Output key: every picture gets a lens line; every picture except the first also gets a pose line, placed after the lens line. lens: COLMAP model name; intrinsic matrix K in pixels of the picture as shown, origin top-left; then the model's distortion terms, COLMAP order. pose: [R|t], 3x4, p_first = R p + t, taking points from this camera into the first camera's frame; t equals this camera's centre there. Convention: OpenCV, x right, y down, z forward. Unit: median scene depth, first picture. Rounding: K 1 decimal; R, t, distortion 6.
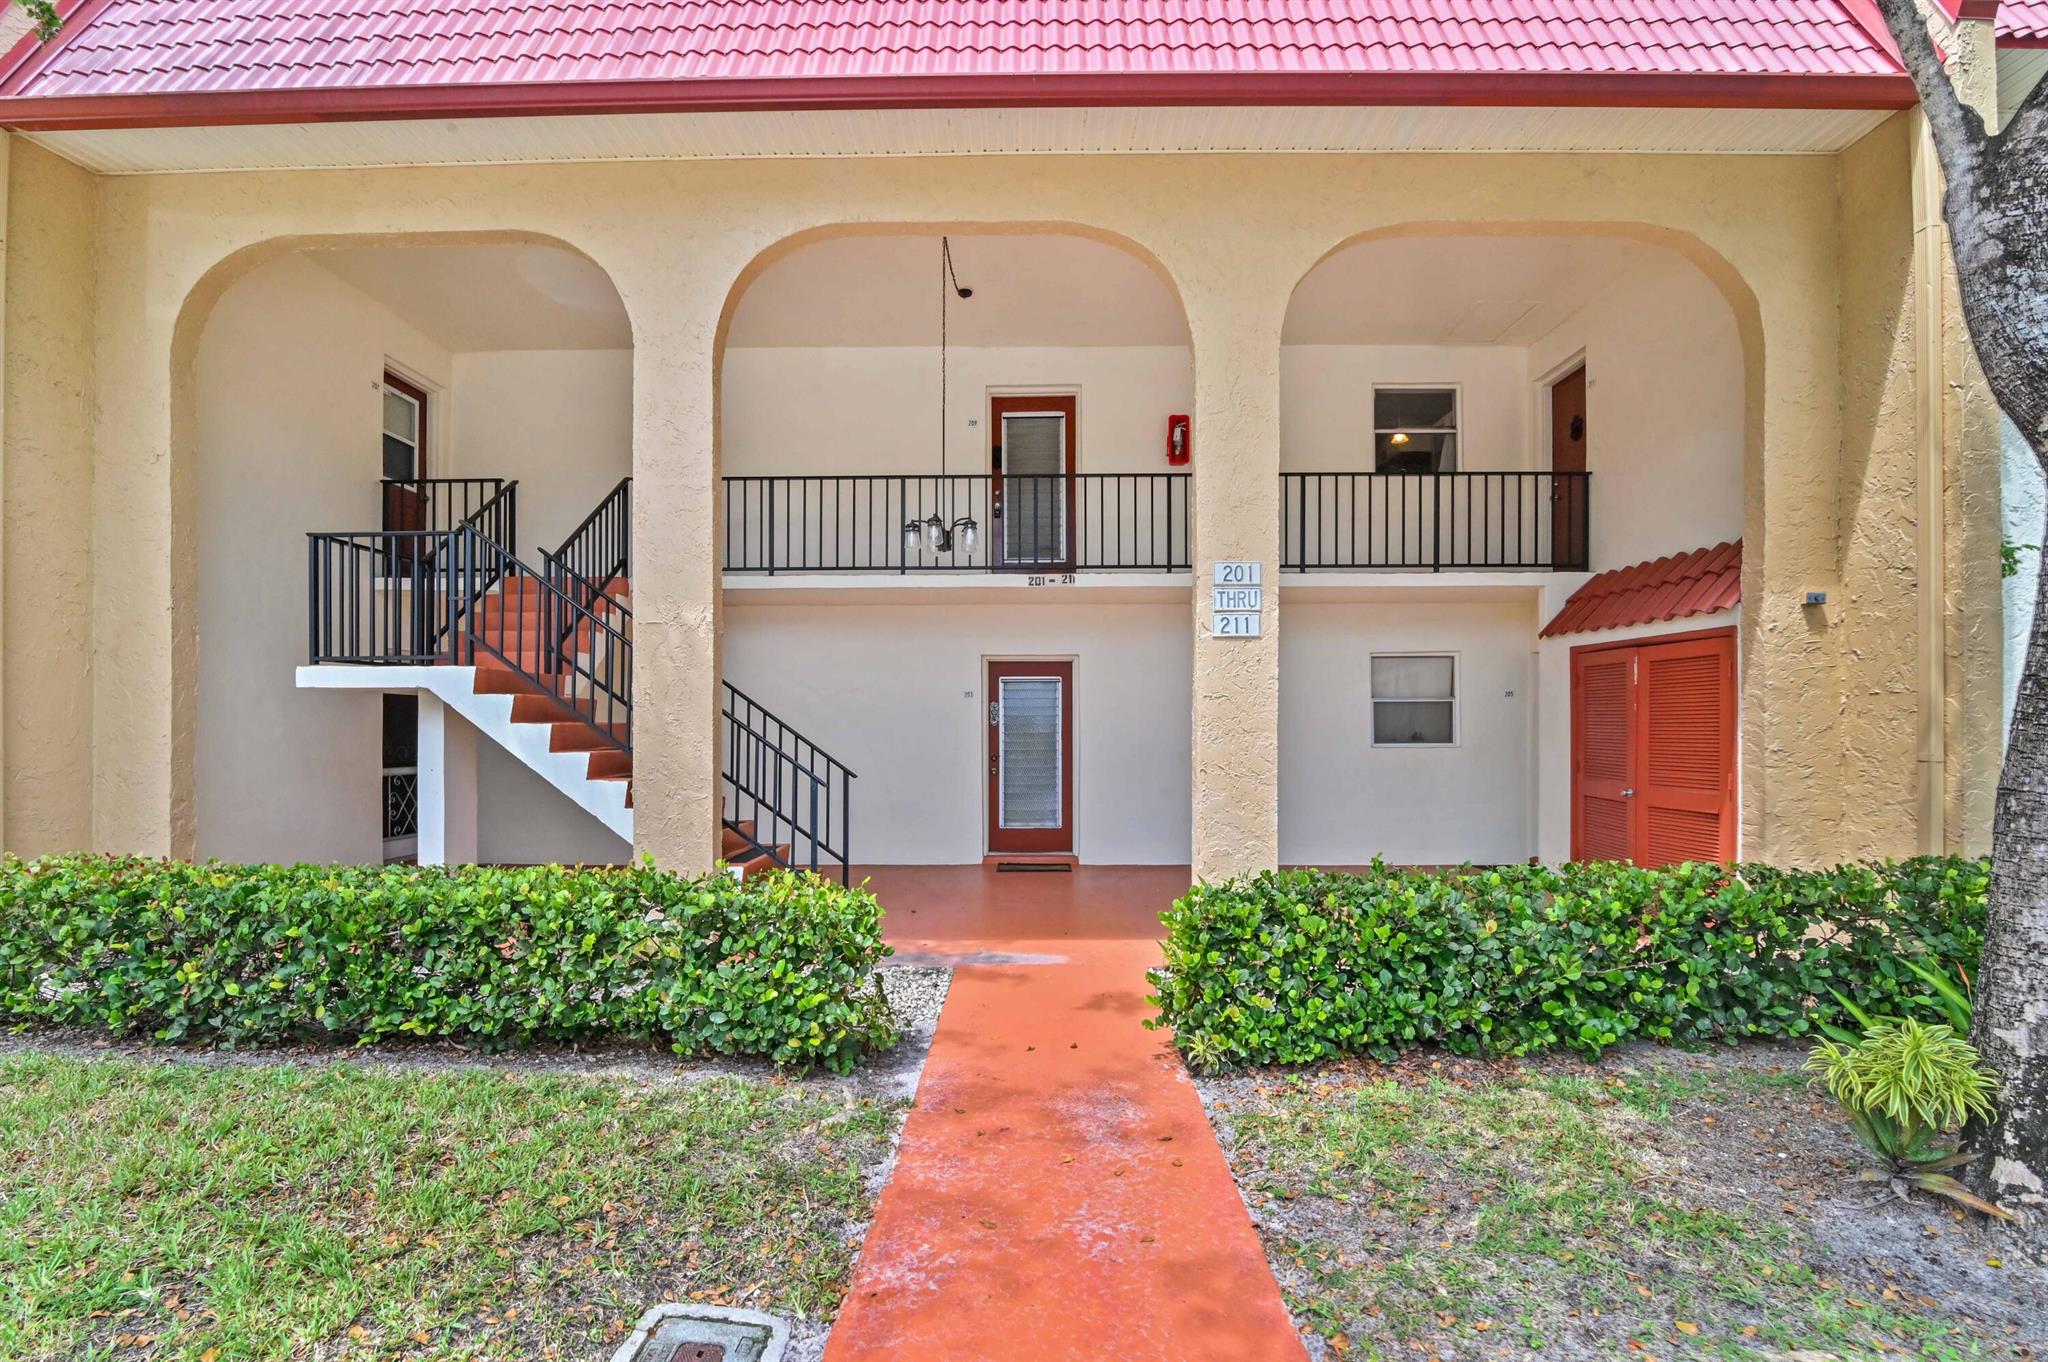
lens RADIAL K [[945.6, 0, 1024.0], [0, 945.6, 681.0], [0, 0, 1]] dist [-0.011762, -0.000680]
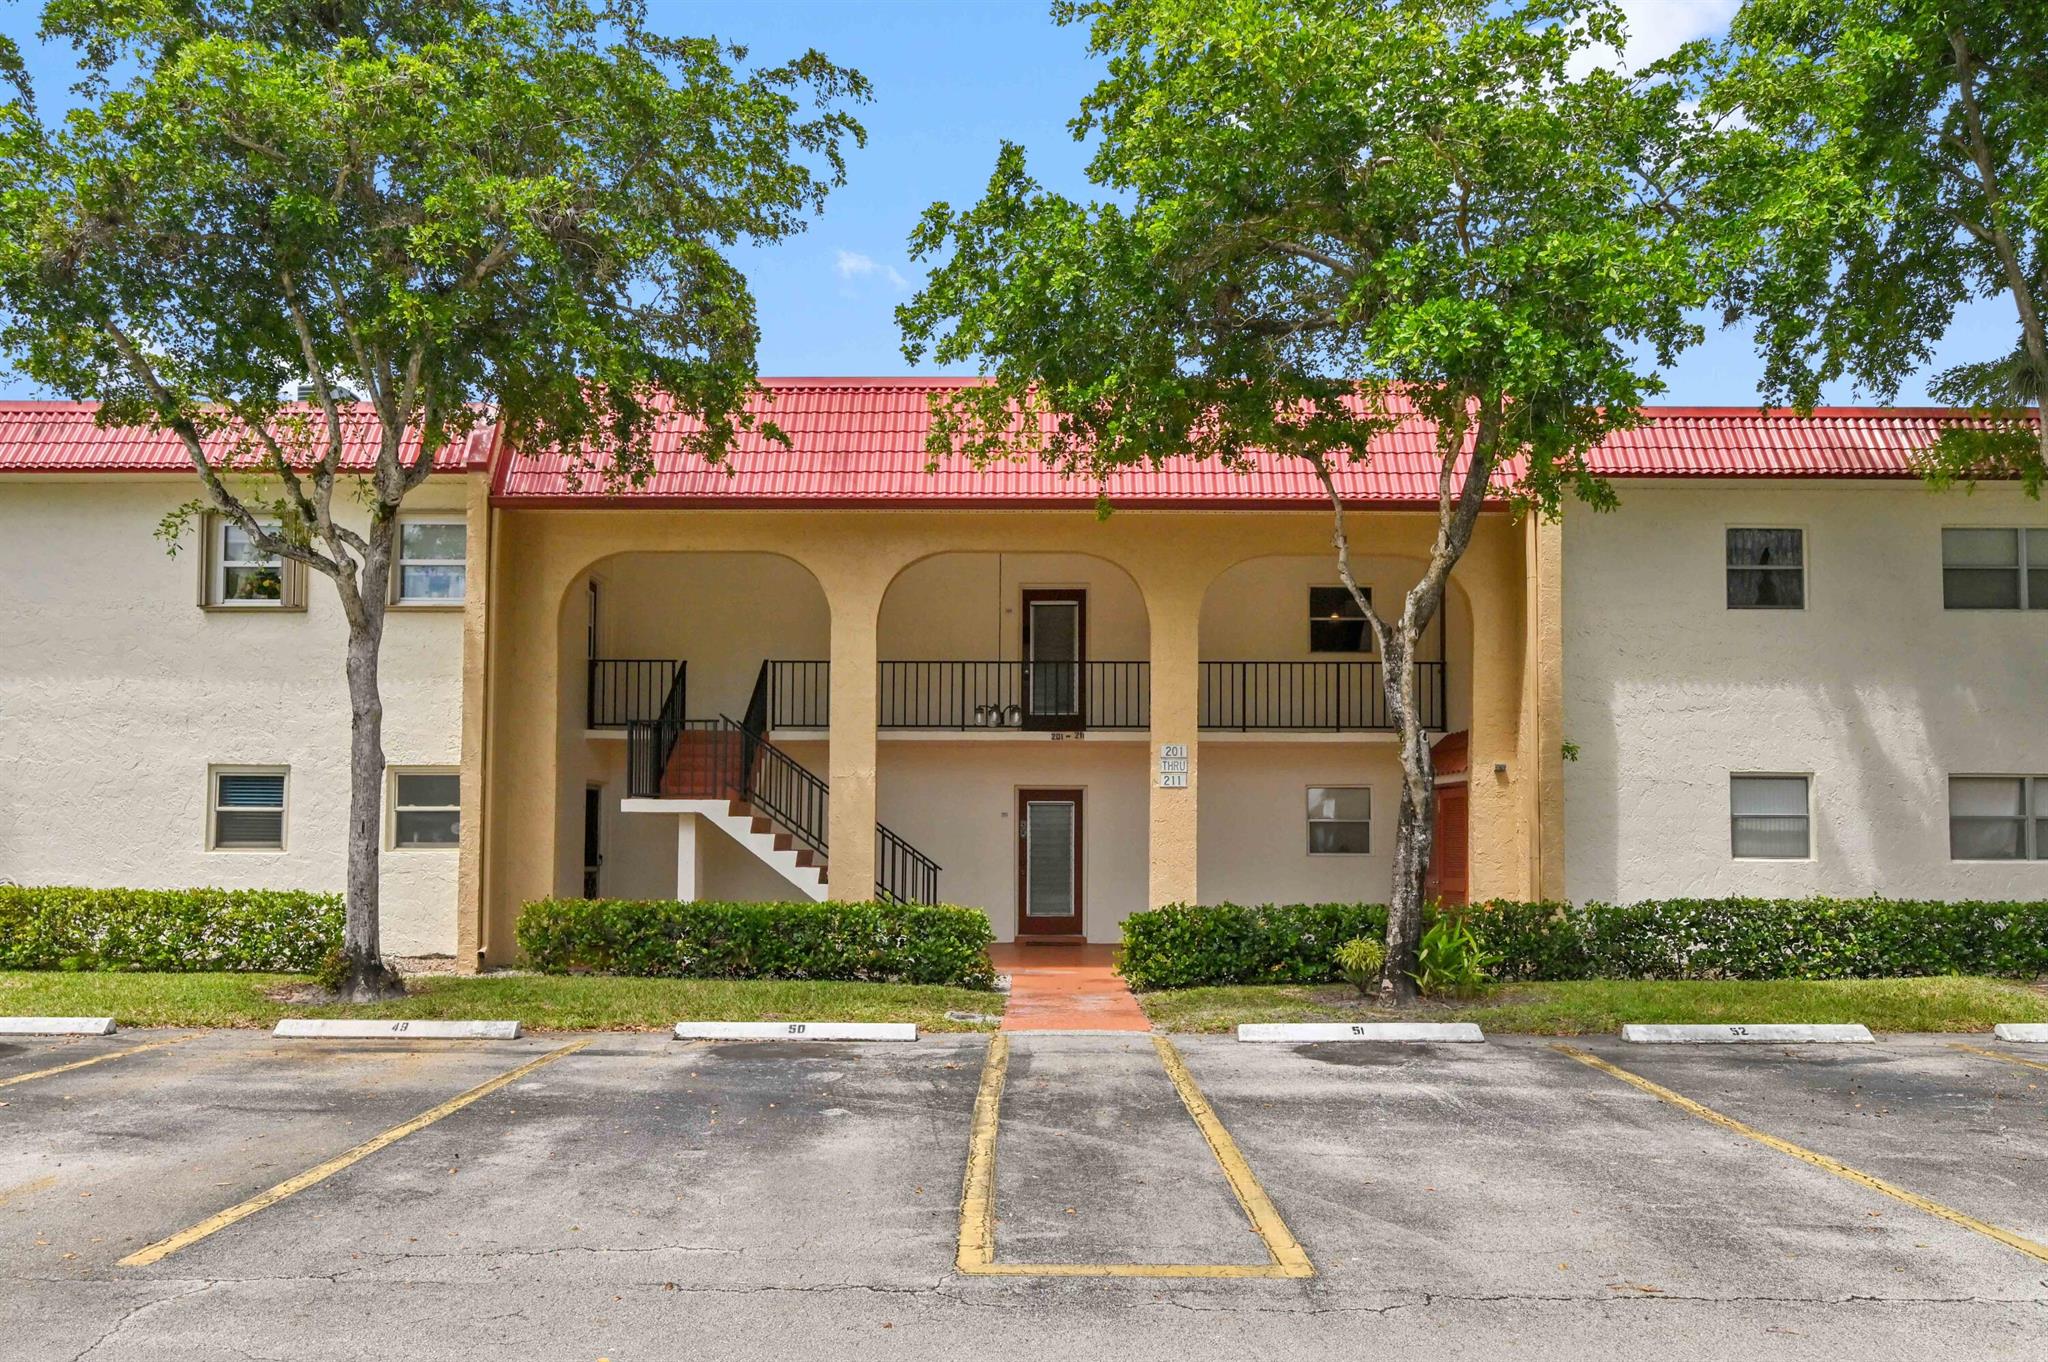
lens RADIAL K [[1477.4, 0, 1024.3], [0, 1477.4, 716.8], [0, 0, 1]] dist [0.002327, 0.000442]
pose [[0.999968, 0.006088, 0.005200, -0.047986], [-0.005875, 0.999183, -0.039980, -0.045491], [-0.005440, 0.039948, 0.999187, -1.219952]]
